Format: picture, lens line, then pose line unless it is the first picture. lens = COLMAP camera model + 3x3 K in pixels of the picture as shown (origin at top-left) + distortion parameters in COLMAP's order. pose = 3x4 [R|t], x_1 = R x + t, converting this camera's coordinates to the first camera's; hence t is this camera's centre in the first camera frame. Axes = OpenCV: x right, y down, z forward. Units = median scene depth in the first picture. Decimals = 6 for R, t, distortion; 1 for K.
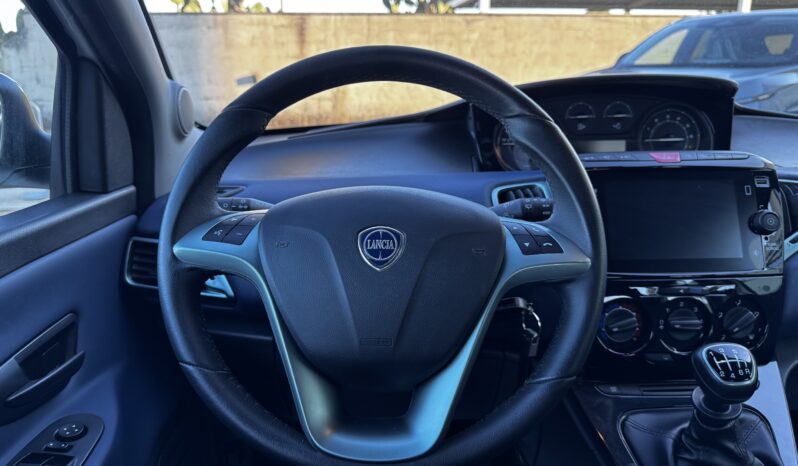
lens RADIAL K [[579.3, 0, 395.9], [0, 579.3, 228.7], [0, 0, 1]] dist [0.049012, -0.016983]
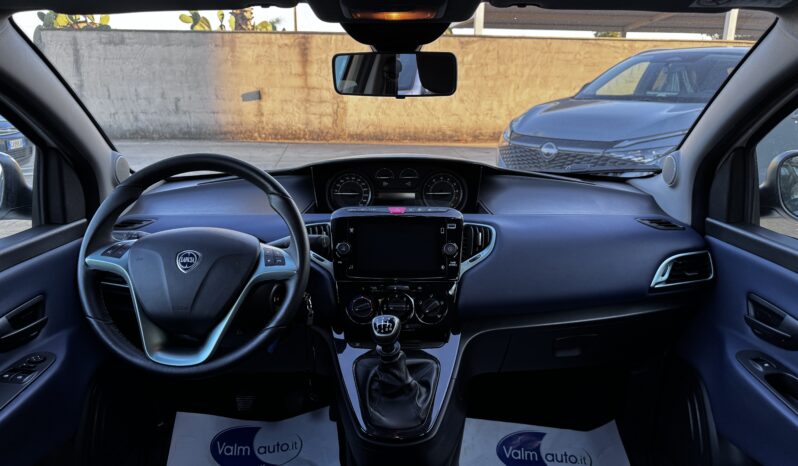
lens RADIAL K [[579.3, 0, 404.5], [0, 579.3, 241.0], [0, 0, 1]] dist [0.049012, -0.016983]
pose [[0.999755, 0.018969, -0.011367, 0.474236], [-0.018920, 0.999812, 0.004356, -0.037942], [0.011447, -0.004140, 0.999926, -0.637355]]
